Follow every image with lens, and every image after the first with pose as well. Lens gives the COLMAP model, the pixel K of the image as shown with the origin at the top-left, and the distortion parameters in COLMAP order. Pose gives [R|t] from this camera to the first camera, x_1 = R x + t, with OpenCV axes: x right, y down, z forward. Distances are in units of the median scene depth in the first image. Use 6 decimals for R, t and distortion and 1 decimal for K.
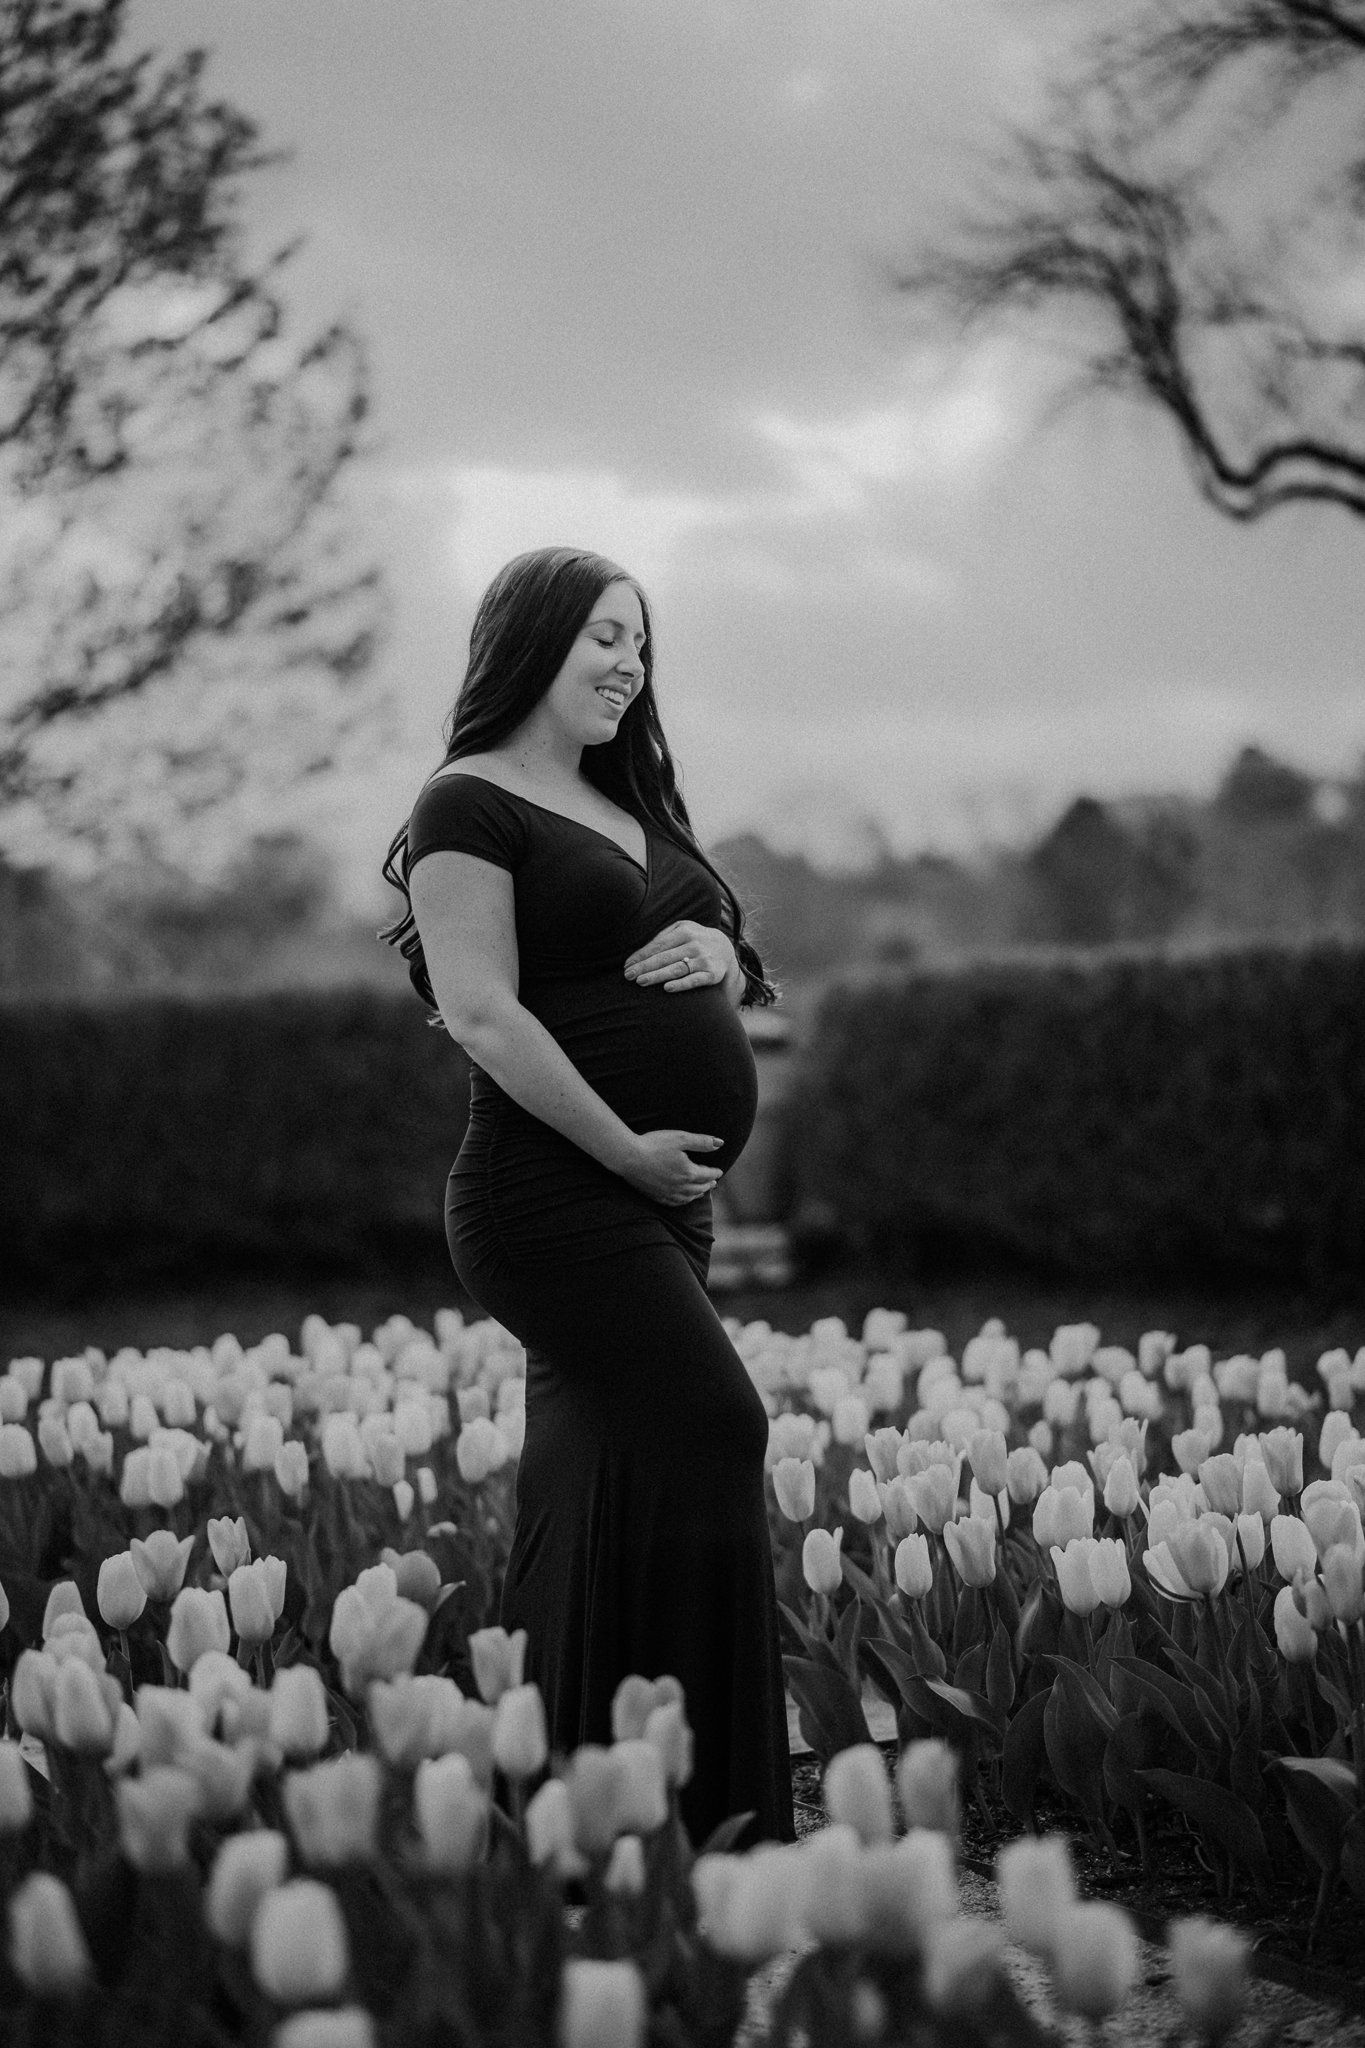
lens RADIAL K [[4935.9, 0, 705.3], [0, 4935.9, 1098.7], [0, 0, 1]] dist [-0.001556, -0.257276]
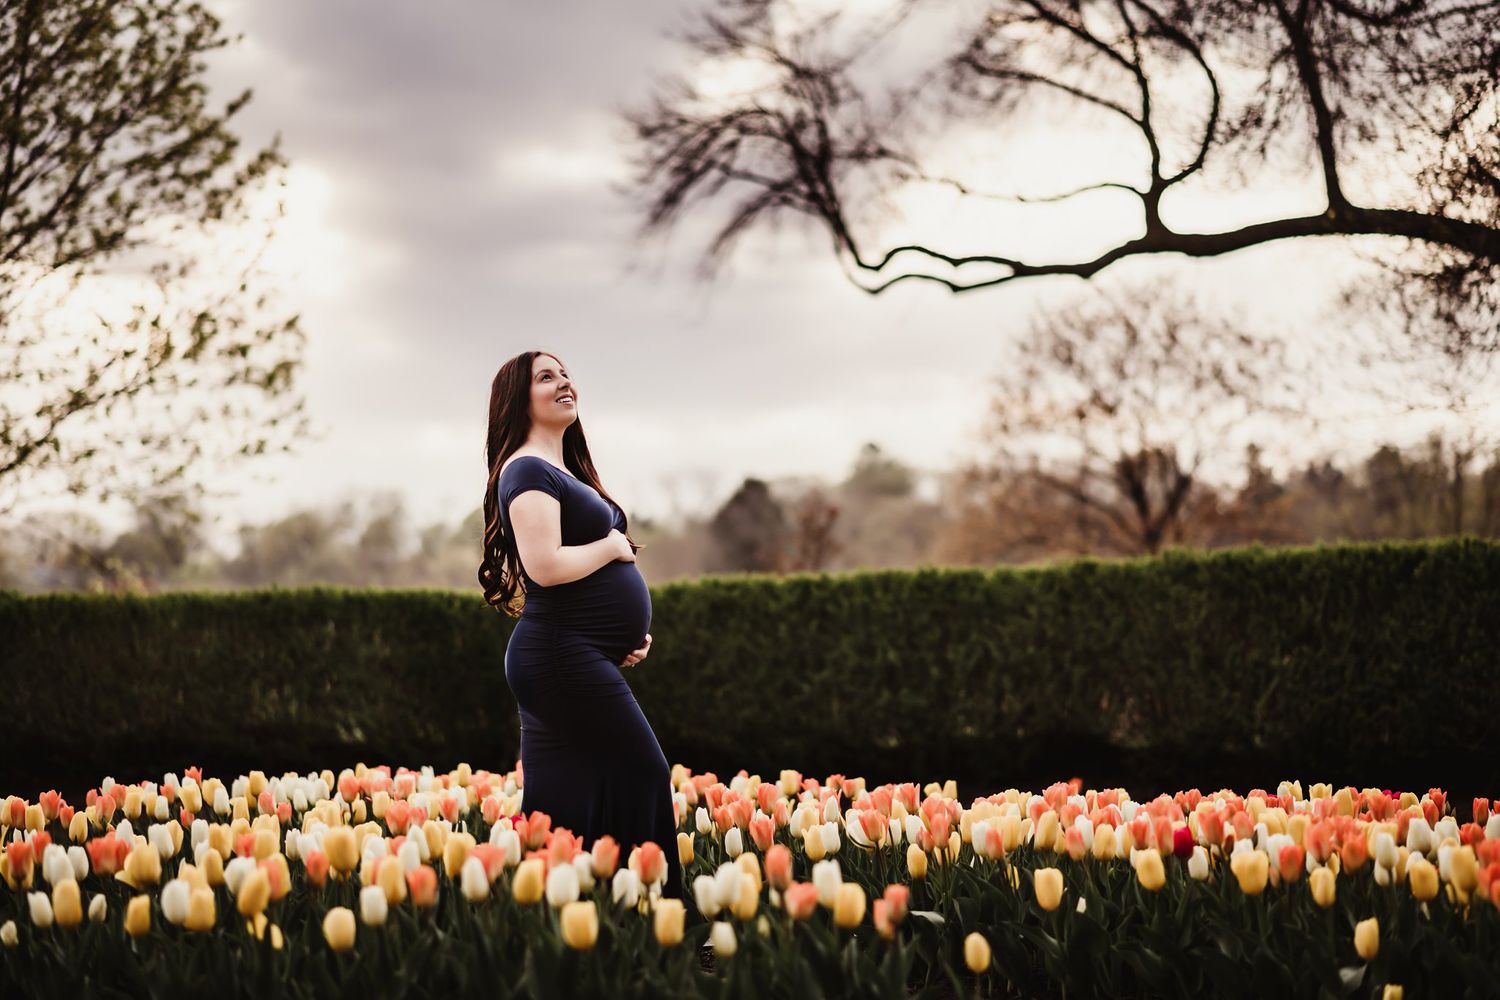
lens RADIAL K [[3686.8, 0, 750.0], [0, 3686.8, 500.0], [0, 0, 1]] dist [-0.002316, -0.097467]
pose [[0.996791, 0.018693, 0.077833, -0.015386], [-0.014370, 0.998342, -0.055733, 0.007556], [-0.078746, 0.054436, 0.995407, -0.114461]]
